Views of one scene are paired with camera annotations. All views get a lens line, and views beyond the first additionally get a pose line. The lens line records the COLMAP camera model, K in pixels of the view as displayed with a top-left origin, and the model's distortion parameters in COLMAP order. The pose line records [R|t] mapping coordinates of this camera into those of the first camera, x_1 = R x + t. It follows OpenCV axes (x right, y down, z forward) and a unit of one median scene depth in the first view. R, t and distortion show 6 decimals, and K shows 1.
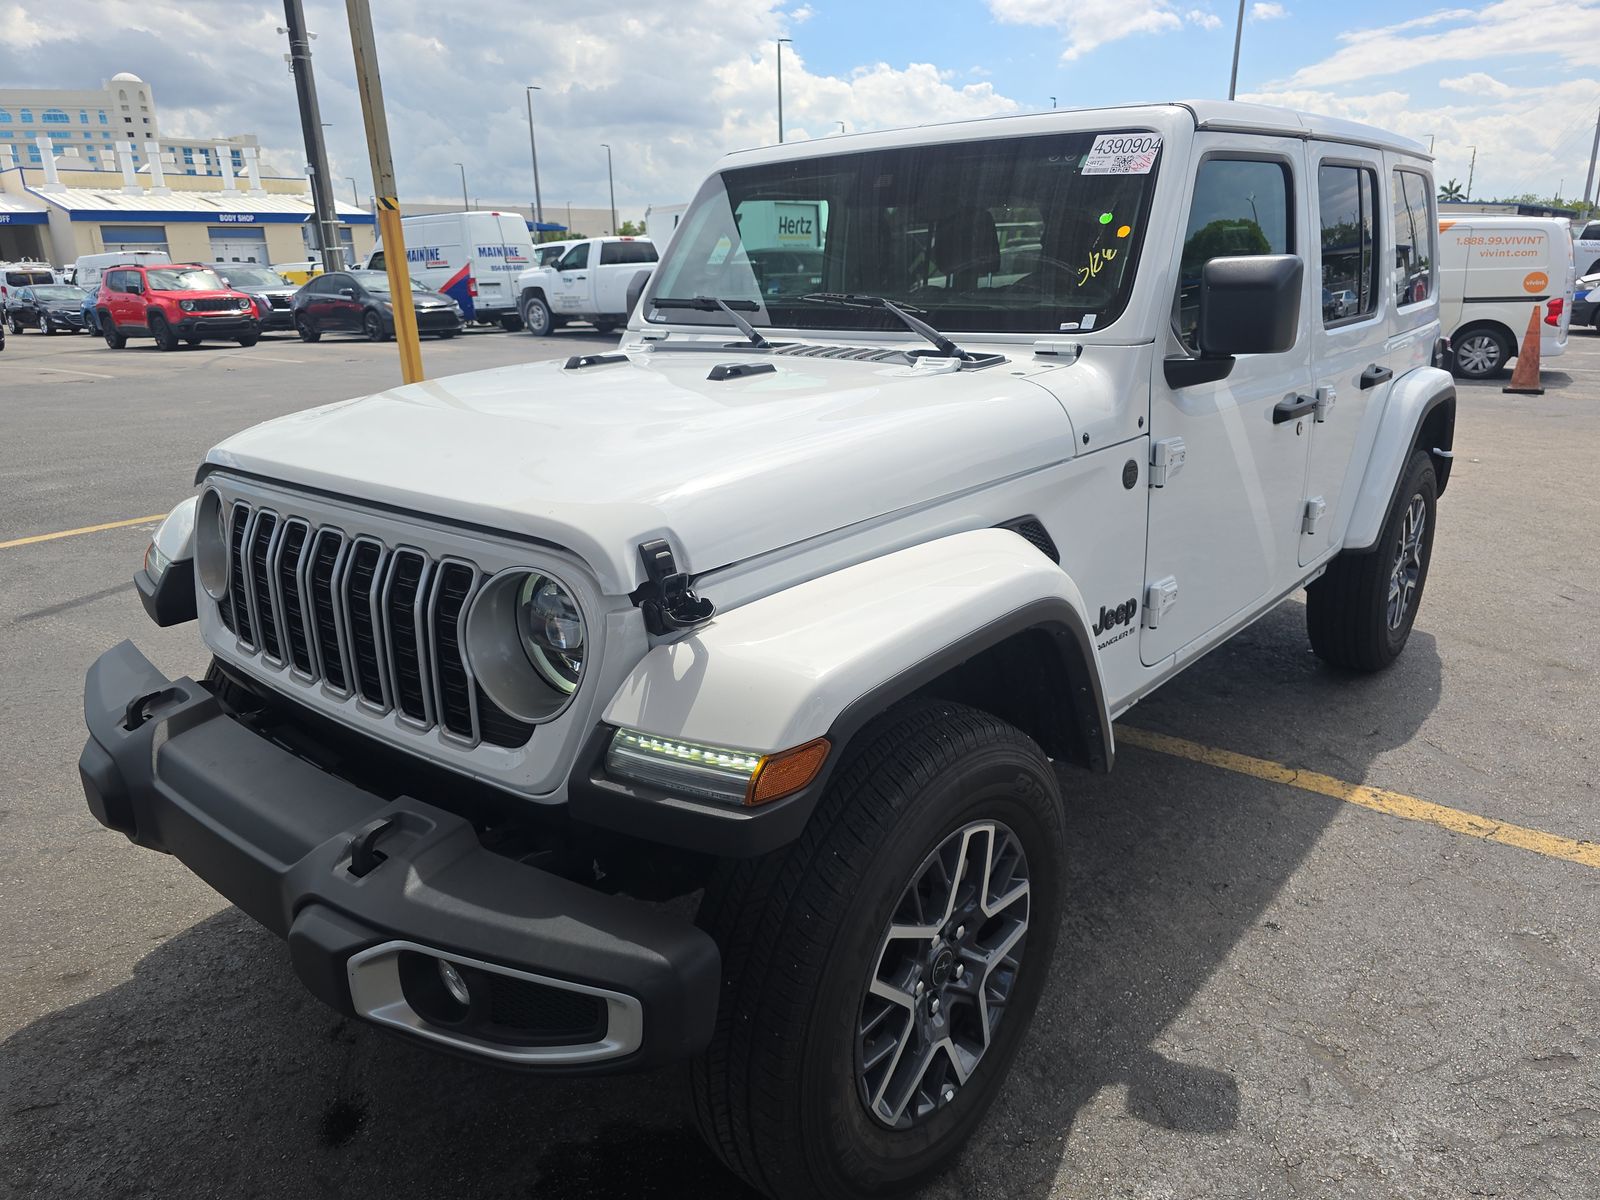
lens RADIAL K [[1085.4, 0, 800.0], [0, 1085.4, 600.0], [0, 0, 1]] dist [0.010365, -0.000459]
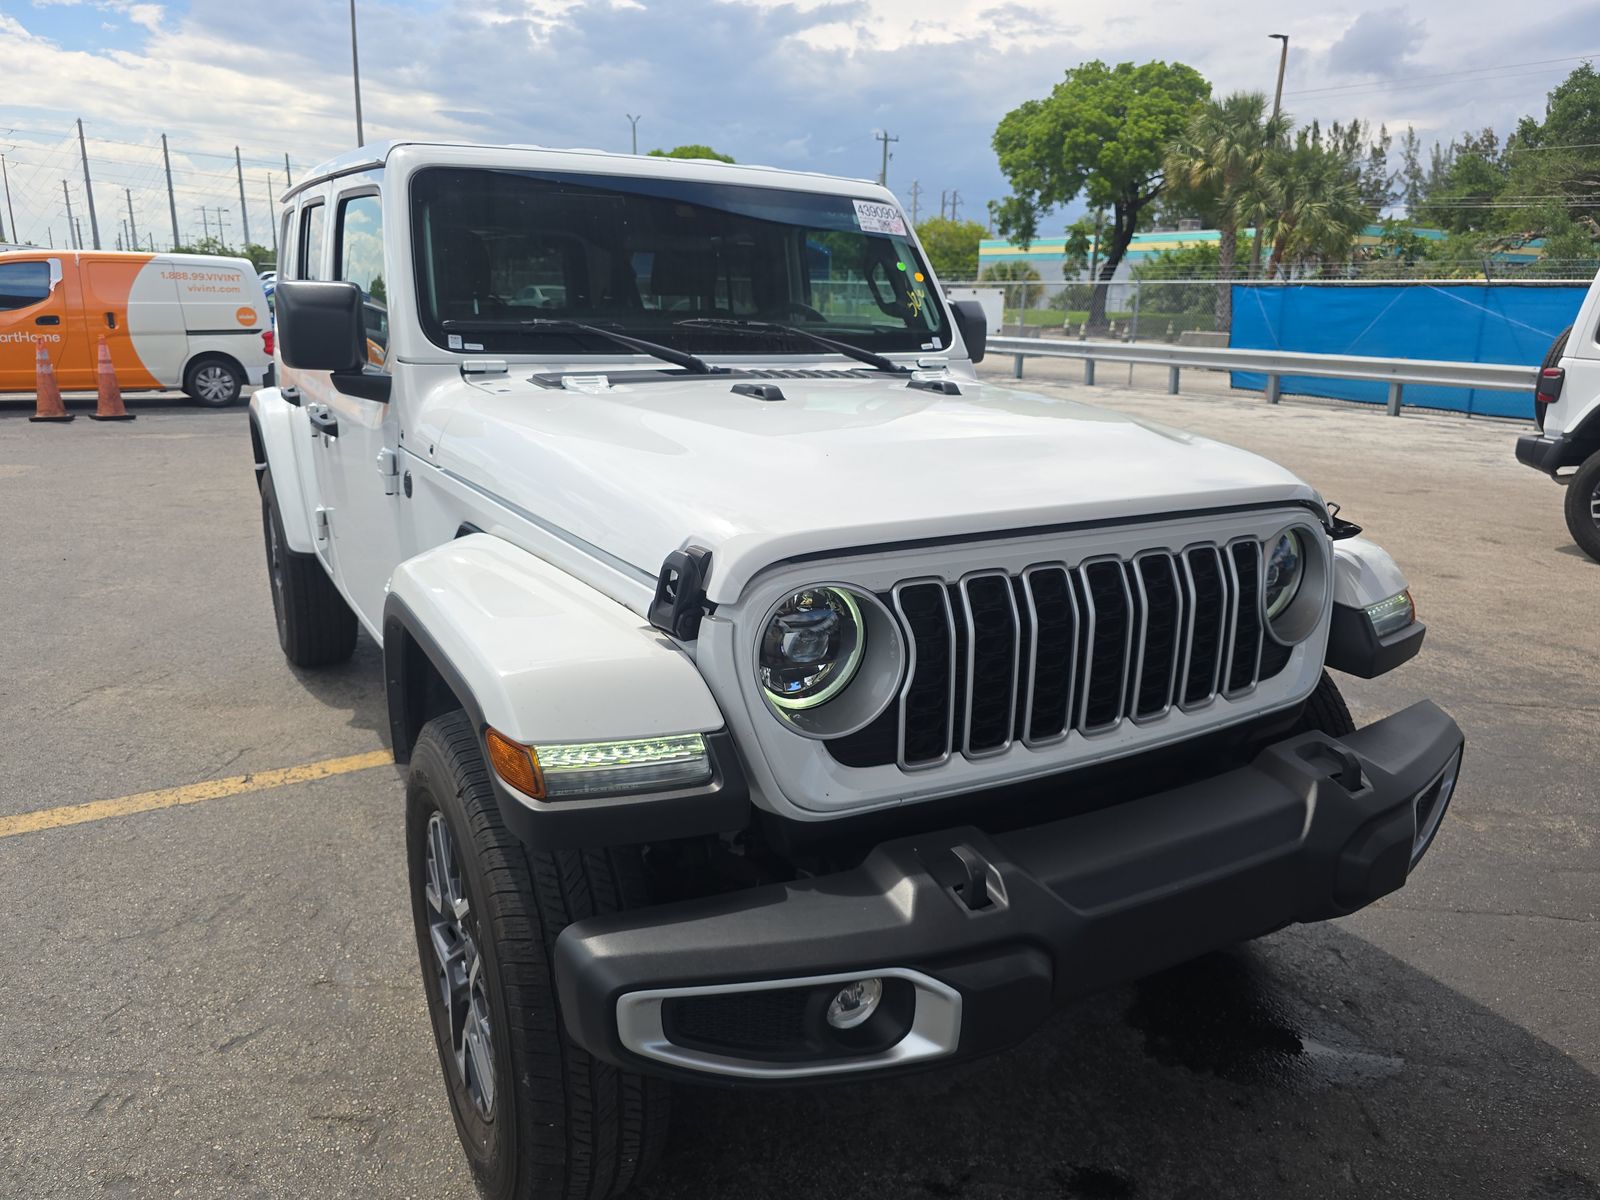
lens RADIAL K [[1086.4, 0, 815.5], [0, 1086.4, 600.1], [0, 0, 1]] dist [0.008891, -0.002778]
pose [[0.349201, -0.222899, 0.910151, -1.012362], [0.249062, 0.958437, 0.139166, -0.163958], [-0.903342, 0.178087, 0.390203, 0.622075]]
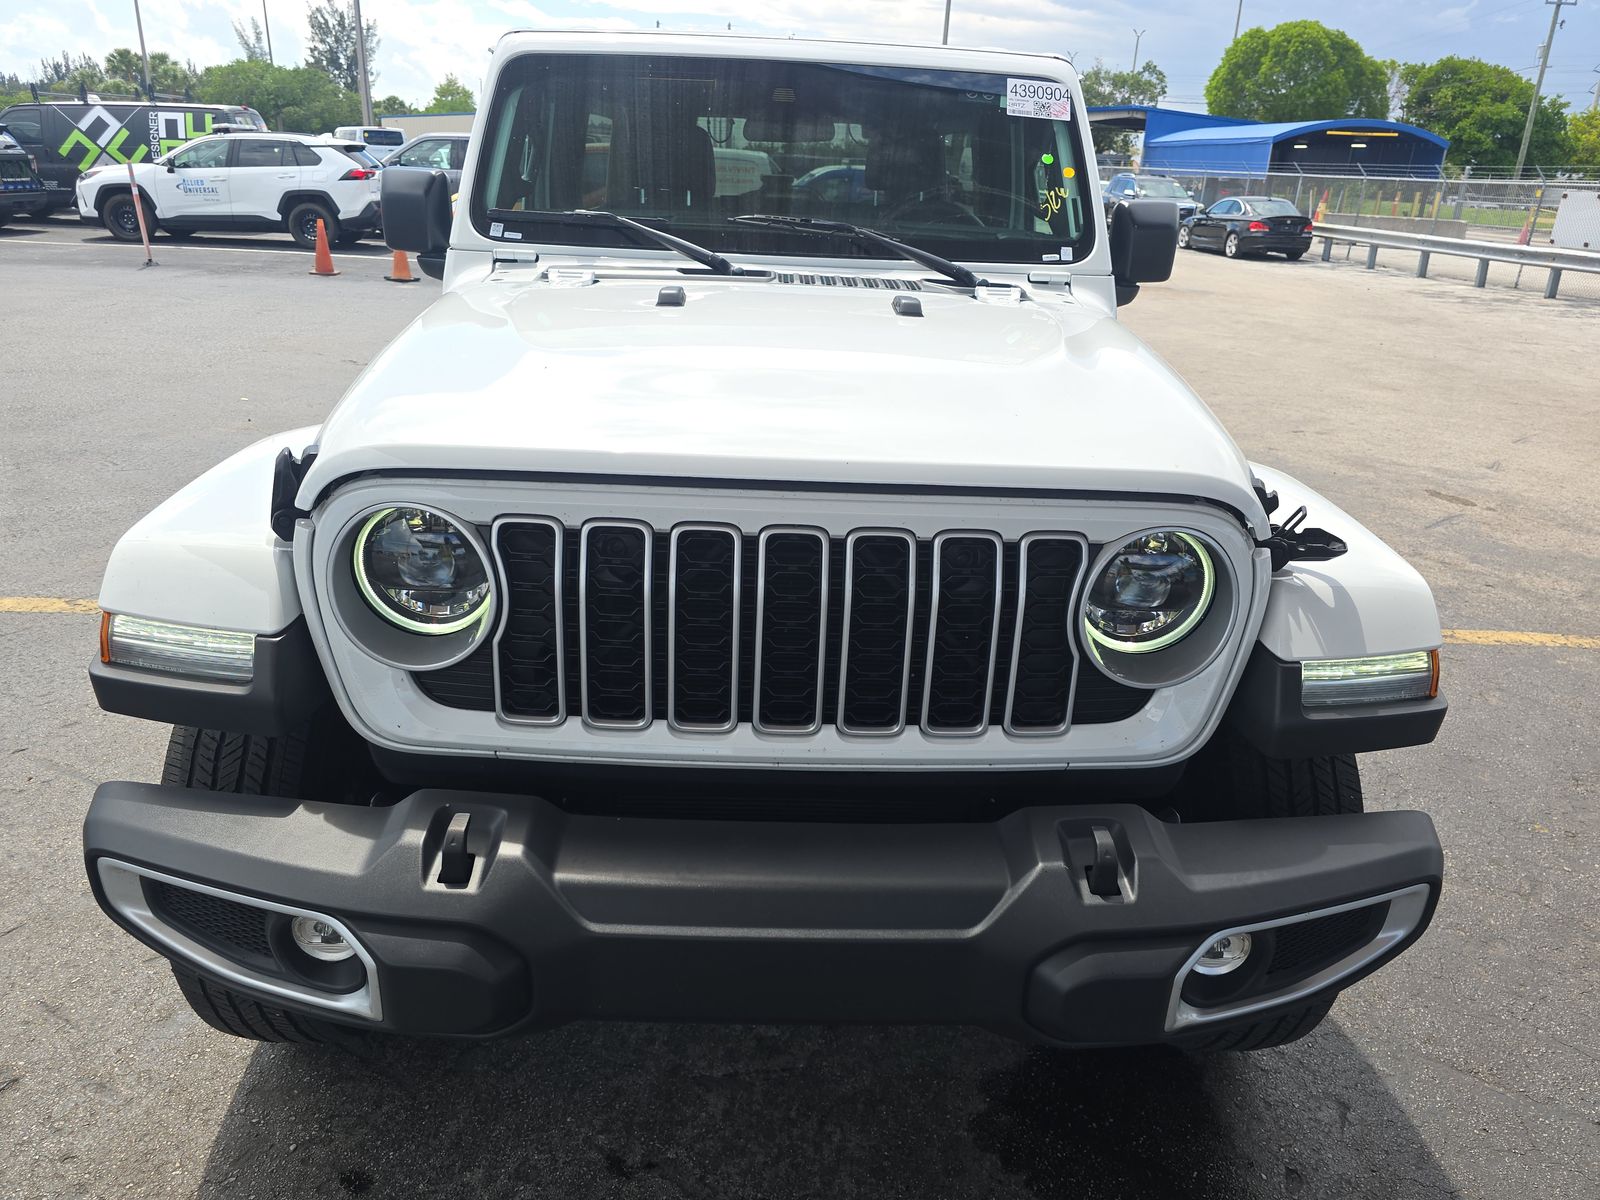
lens RADIAL K [[1086.4, 0, 815.5], [0, 1086.4, 600.1], [0, 0, 1]] dist [0.008891, -0.002778]
pose [[0.750133, -0.193128, 0.632457, -0.664711], [0.141917, 0.981135, 0.131278, -0.082967], [-0.645879, -0.008719, 0.763390, 0.283627]]
